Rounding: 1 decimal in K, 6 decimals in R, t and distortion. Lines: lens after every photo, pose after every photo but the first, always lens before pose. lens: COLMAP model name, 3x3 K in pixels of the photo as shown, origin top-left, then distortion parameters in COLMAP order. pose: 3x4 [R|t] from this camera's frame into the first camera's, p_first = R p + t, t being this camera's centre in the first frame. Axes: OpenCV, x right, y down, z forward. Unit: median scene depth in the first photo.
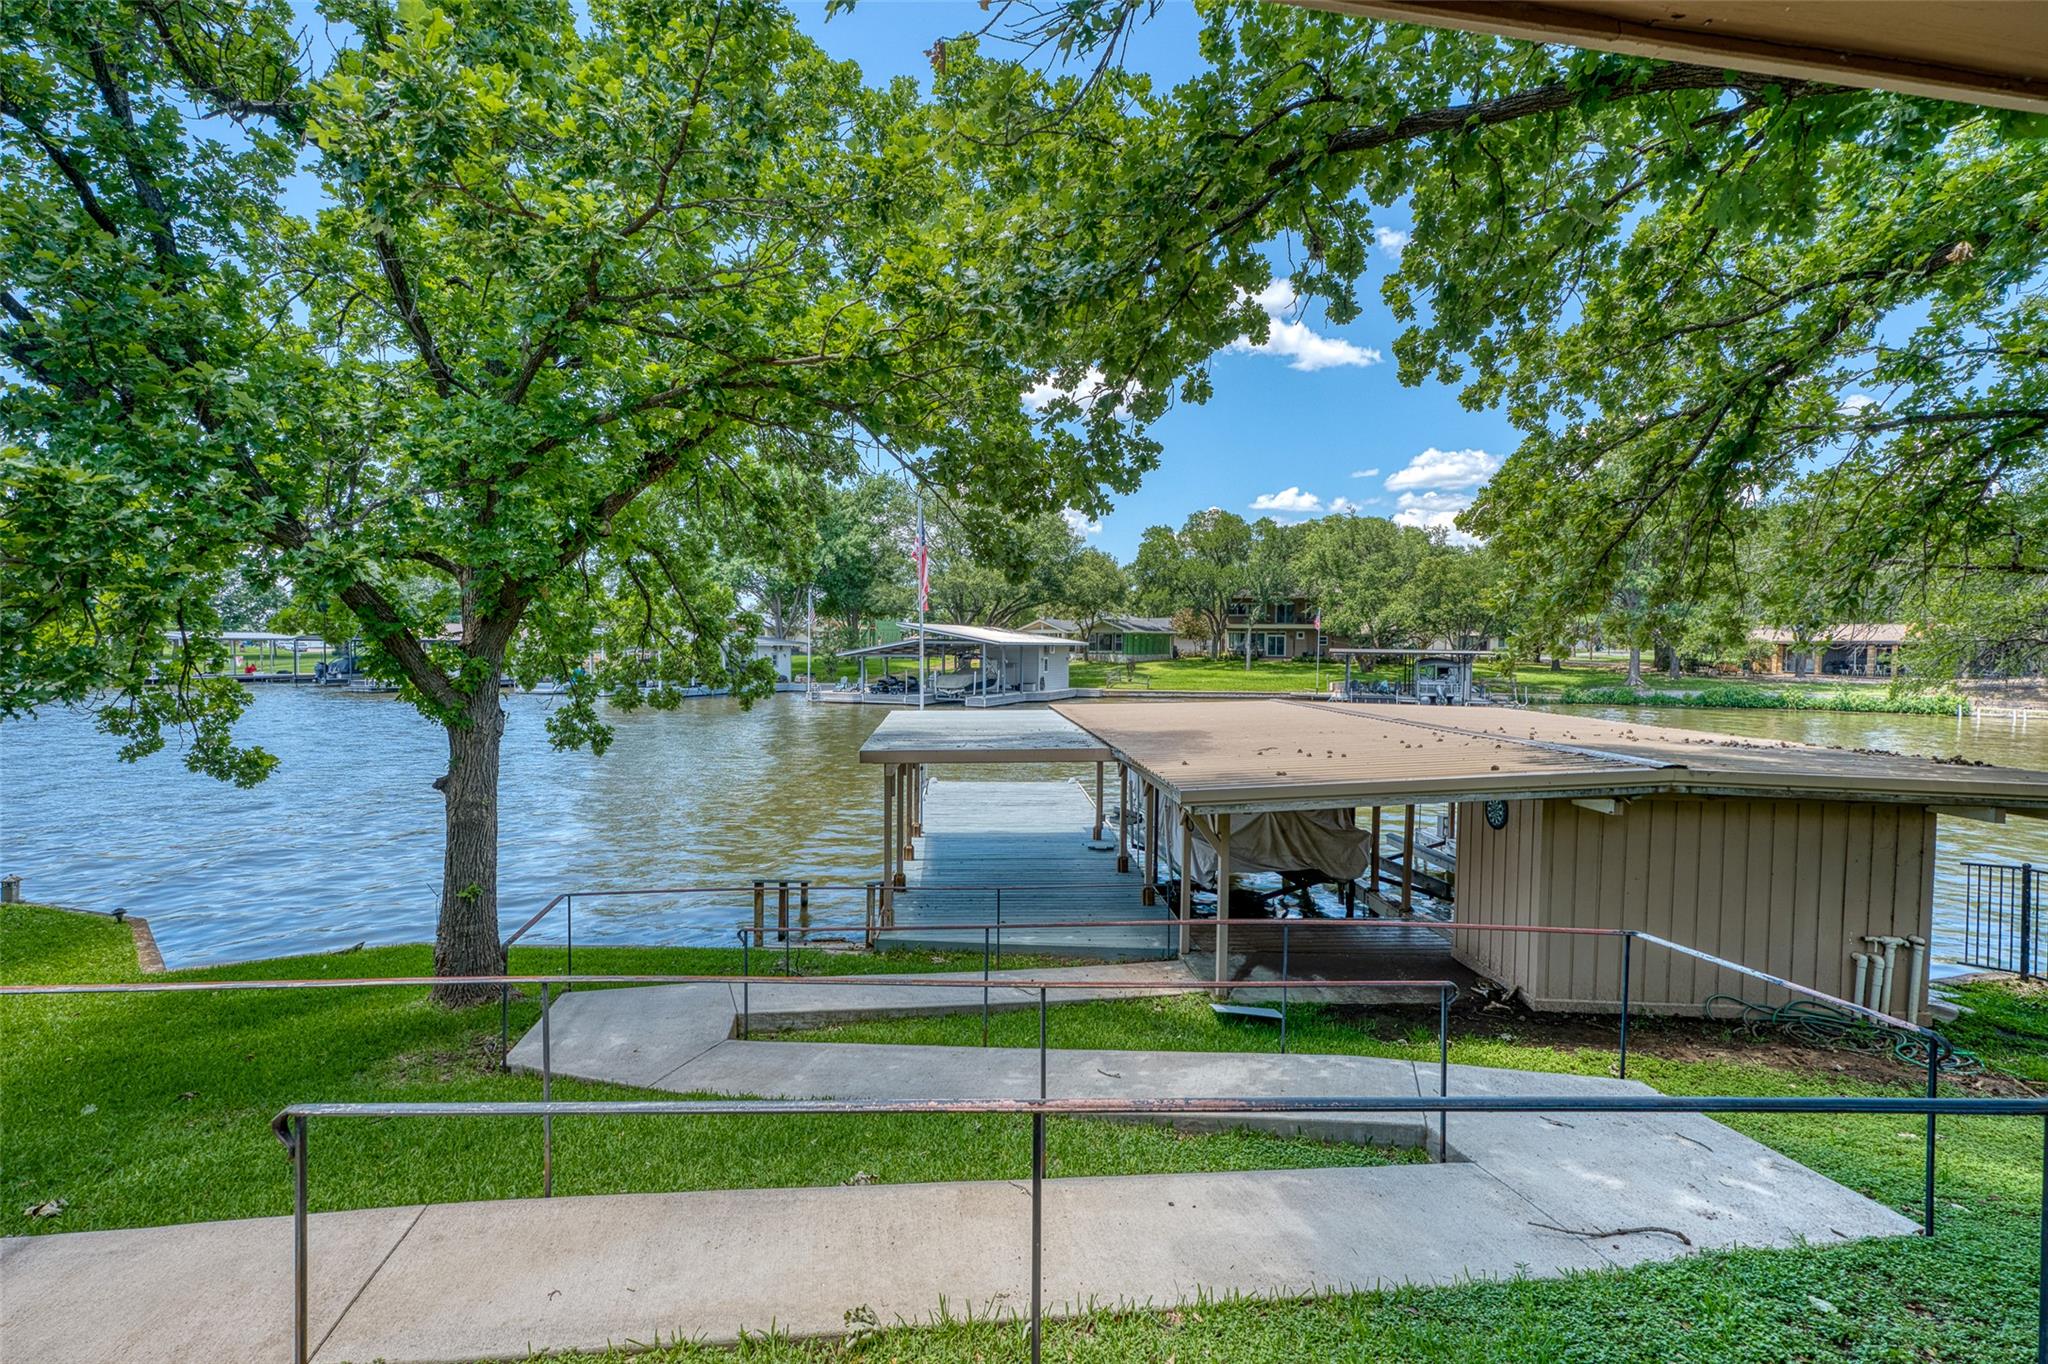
lens RADIAL K [[947.1, 0, 1023.9], [0, 947.1, 680.1], [0, 0, 1]] dist [-0.002642, -0.000333]
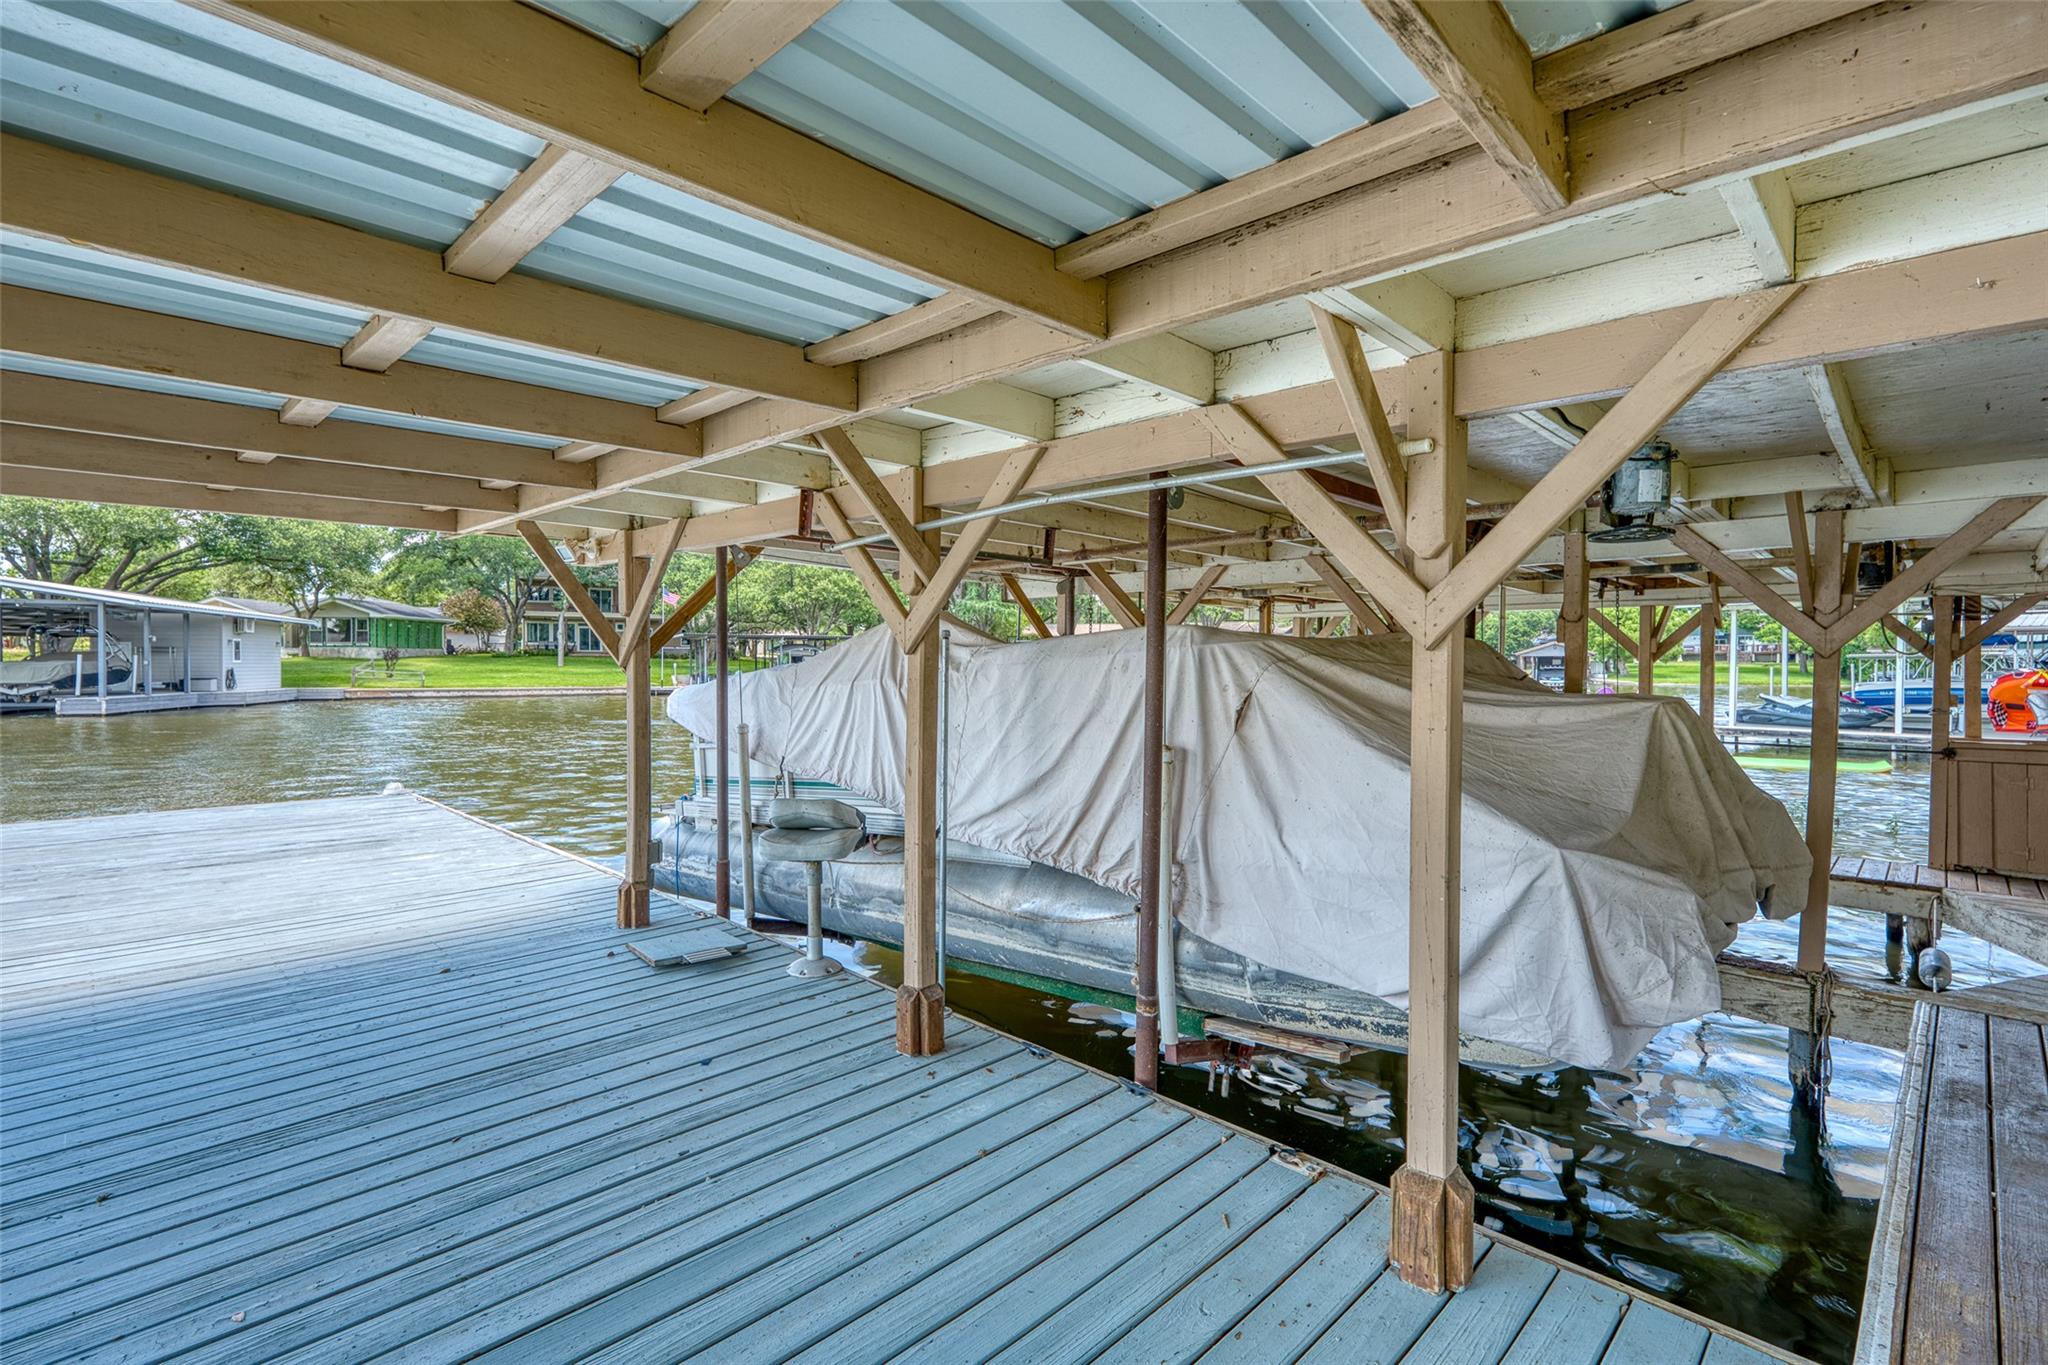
lens RADIAL K [[947.1, 0, 1019.2], [0, 947.1, 679.0], [0, 0, 1]] dist [-0.002642, -0.000333]
pose [[0.750093, -0.013527, 0.661194, -0.002127], [0.028096, 0.999540, -0.011424, 0.021328], [-0.660735, 0.027146, 0.750128, 0.146776]]
